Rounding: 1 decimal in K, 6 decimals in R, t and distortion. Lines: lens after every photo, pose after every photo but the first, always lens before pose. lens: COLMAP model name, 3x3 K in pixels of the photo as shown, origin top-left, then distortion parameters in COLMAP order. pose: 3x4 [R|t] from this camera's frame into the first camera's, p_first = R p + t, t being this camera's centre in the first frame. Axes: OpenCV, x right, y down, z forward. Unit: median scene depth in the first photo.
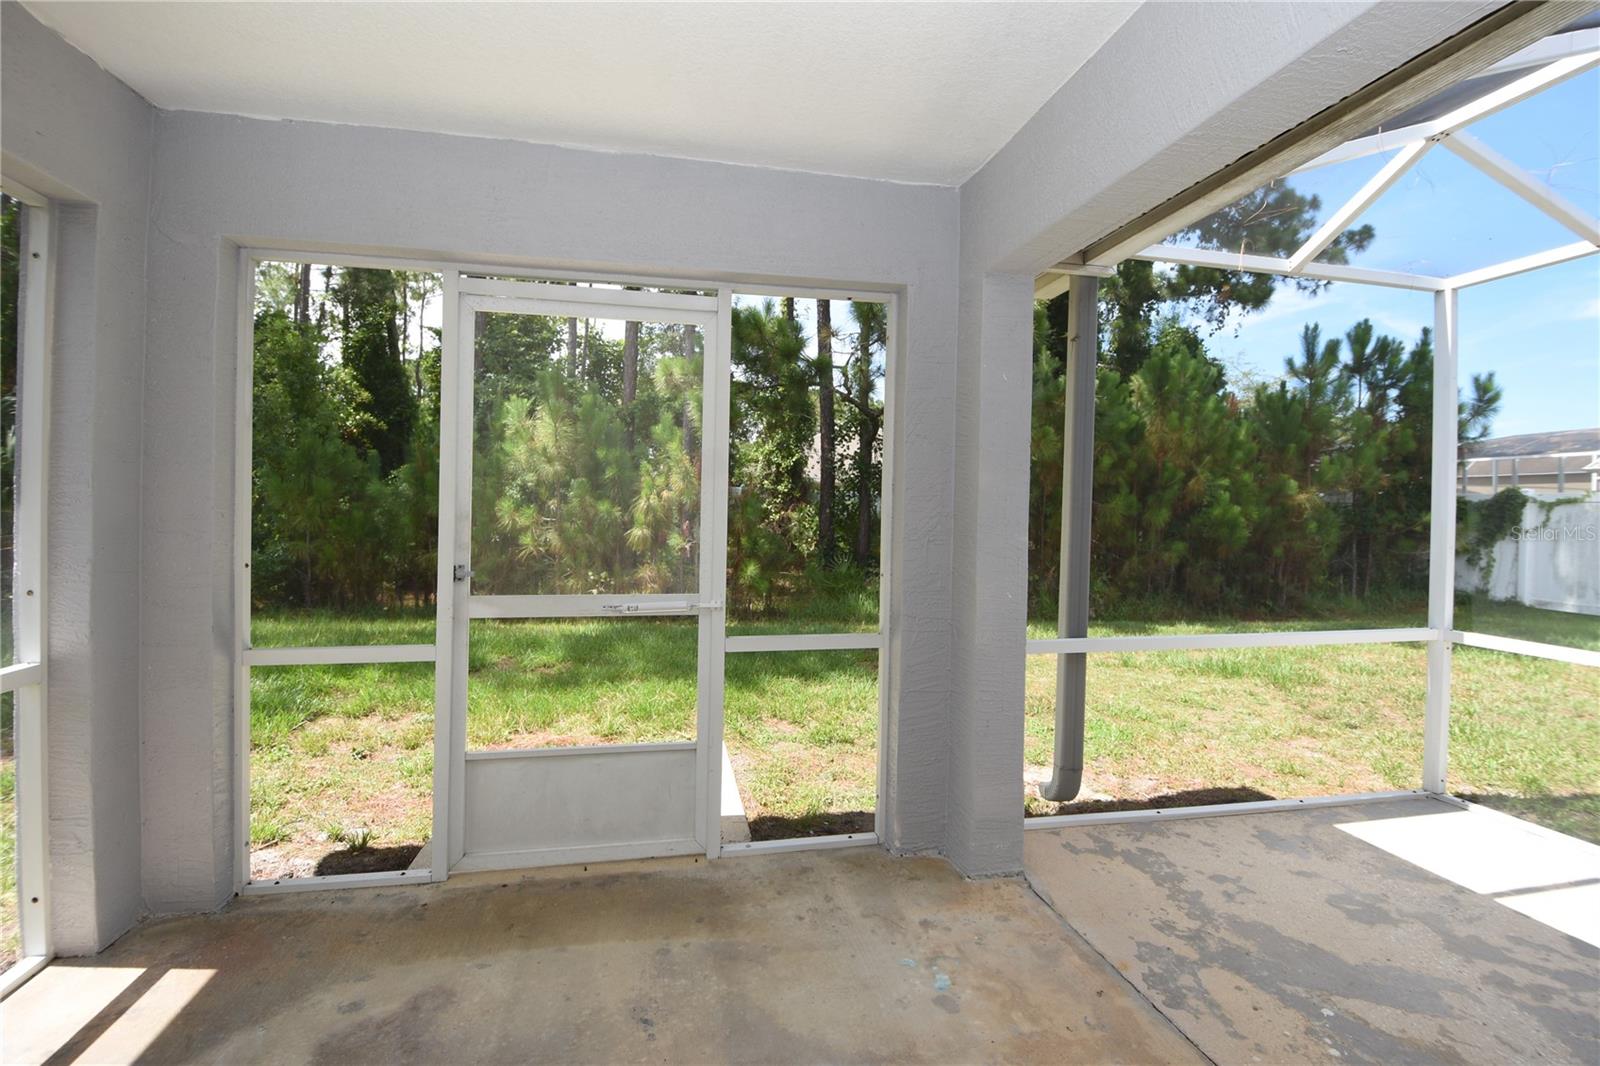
lens RADIAL K [[703.2, 0, 794.4], [0, 703.2, 513.7], [0, 0, 1]] dist [0.013185, -0.021983]
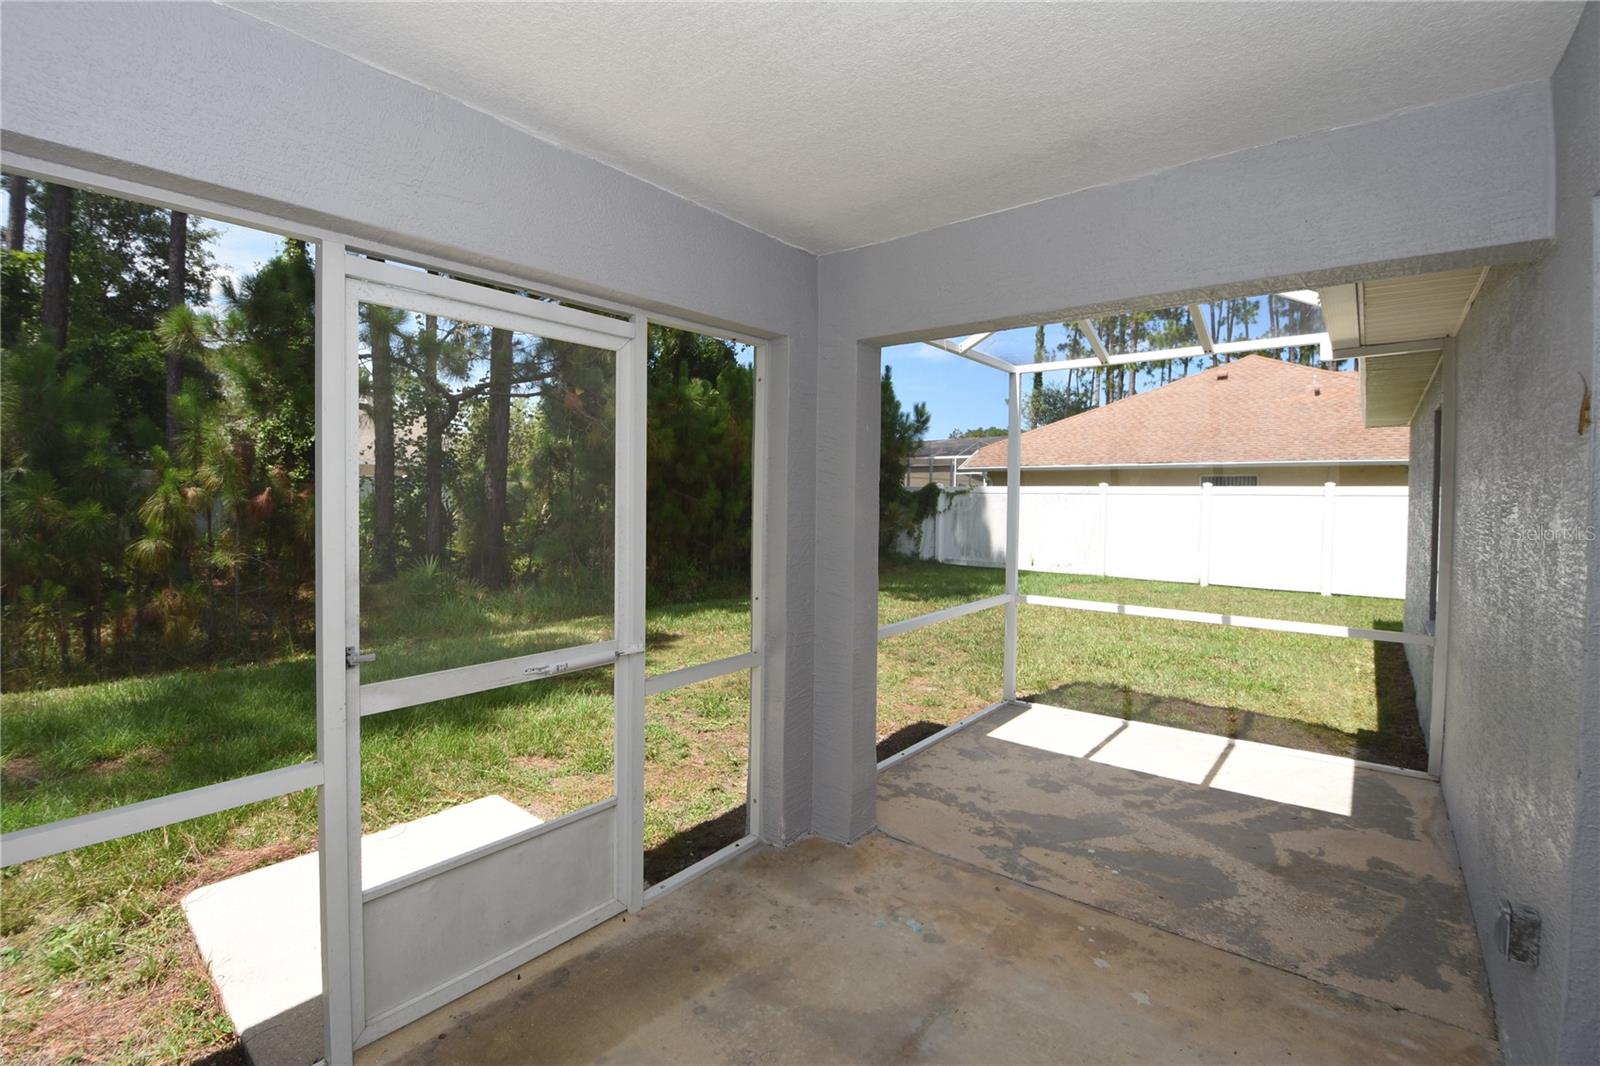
lens RADIAL K [[703.2, 0, 794.4], [0, 703.2, 513.7], [0, 0, 1]] dist [0.013185, -0.021983]
pose [[0.776860, -0.024683, 0.629190, -0.505894], [0.007266, 0.999516, 0.030240, -0.075107], [-0.629632, -0.018921, 0.776663, 0.121030]]
